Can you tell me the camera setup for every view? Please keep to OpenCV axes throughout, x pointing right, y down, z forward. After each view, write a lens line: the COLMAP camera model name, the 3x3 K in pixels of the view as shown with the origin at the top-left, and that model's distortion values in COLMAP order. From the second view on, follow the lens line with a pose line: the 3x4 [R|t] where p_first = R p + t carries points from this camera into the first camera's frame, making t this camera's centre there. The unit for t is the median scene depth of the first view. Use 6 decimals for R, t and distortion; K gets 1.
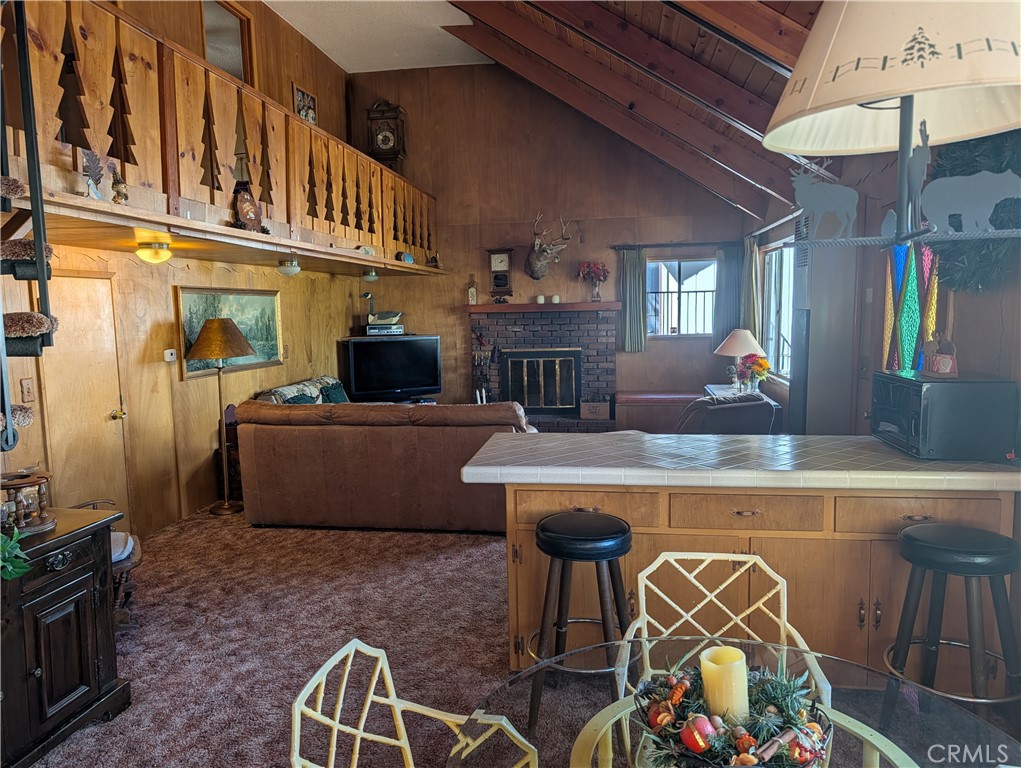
lens RADIAL K [[750.7, 0, 504.3], [0, 750.7, 386.2], [0, 0, 1]] dist [0.075774, -0.097866]
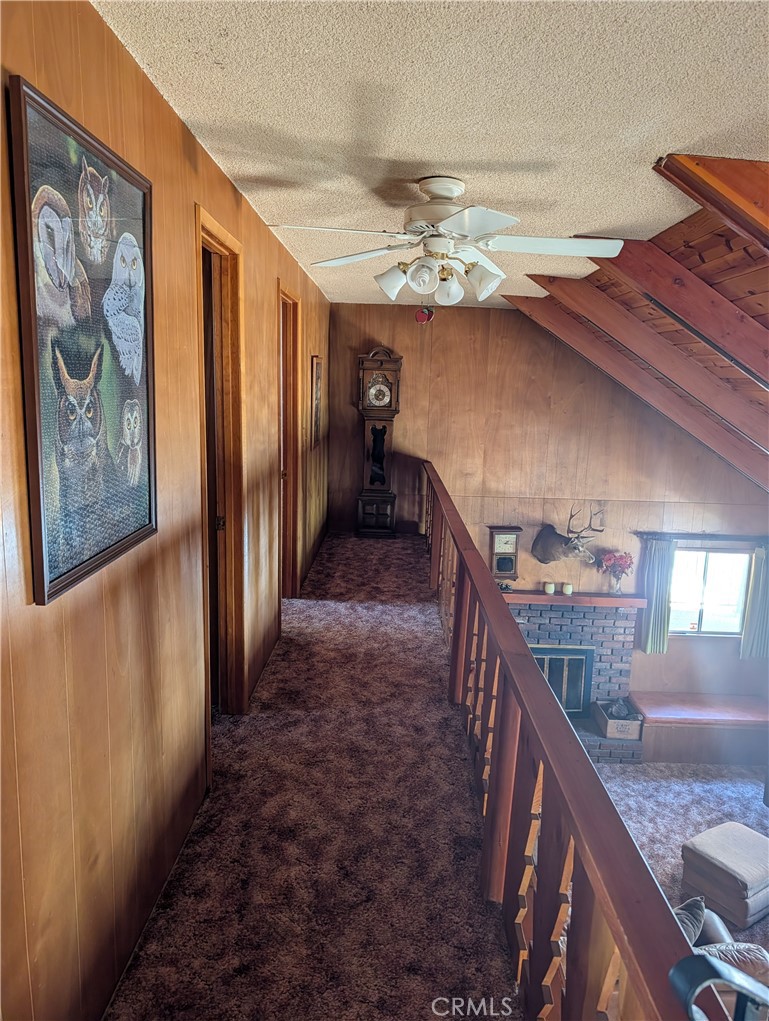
lens RADIAL K [[750.7, 0, 384.5], [0, 750.7, 510.5], [0, 0, 1]] dist [0.075774, -0.097866]
pose [[0.985371, 0.021148, 0.169108, -0.402227], [-0.034797, 0.996334, 0.078157, -0.374079], [-0.166836, -0.082898, 0.982494, 0.278970]]
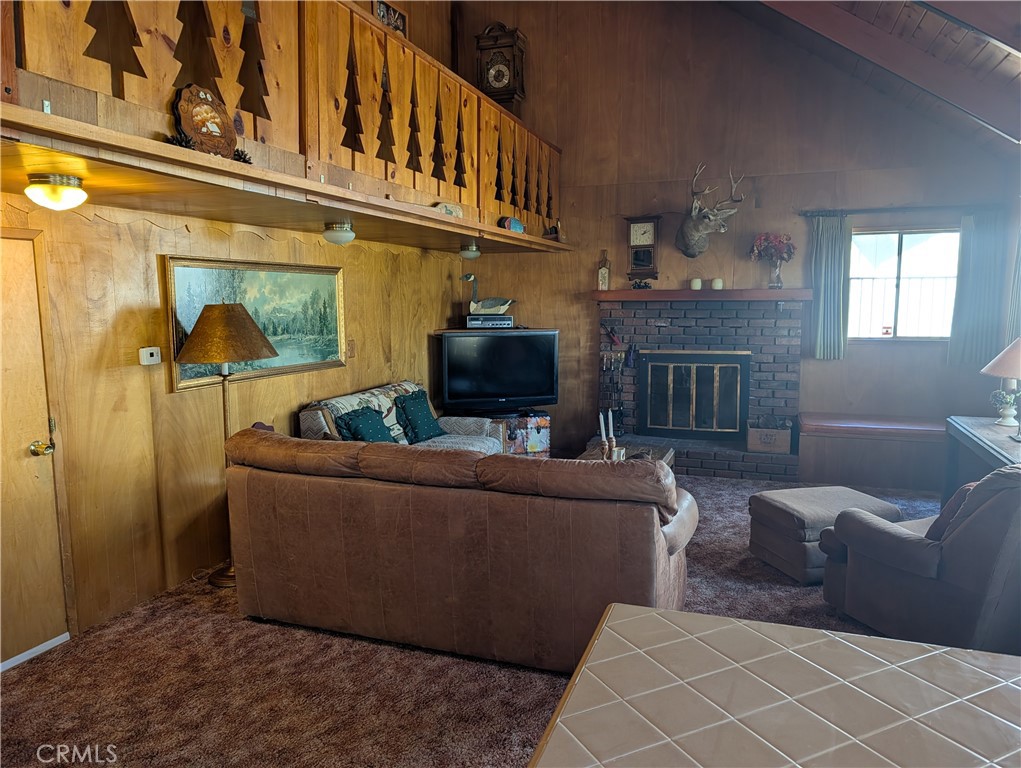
lens RADIAL K [[750.7, 0, 504.3], [0, 750.7, 386.2], [0, 0, 1]] dist [0.075774, -0.097866]
pose [[0.983143, 0.037800, -0.178890, -0.000865], [-0.034787, 0.999196, 0.019949, -0.033133], [0.179501, -0.013390, 0.983667, 0.328365]]
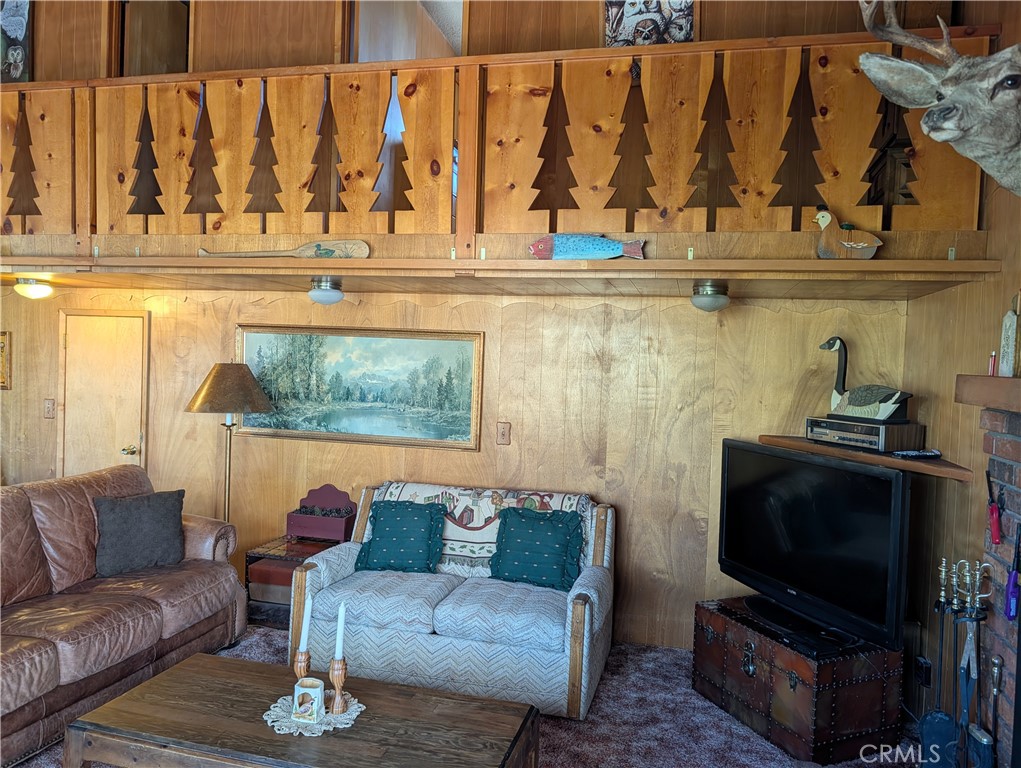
lens RADIAL K [[750.7, 0, 504.3], [0, 750.7, 386.2], [0, 0, 1]] dist [0.075774, -0.097866]
pose [[-0.101215, 0.046013, -0.993800, 0.341726], [-0.139867, 0.988350, 0.060006, -0.136556], [0.984984, 0.145074, -0.093600, 1.213199]]
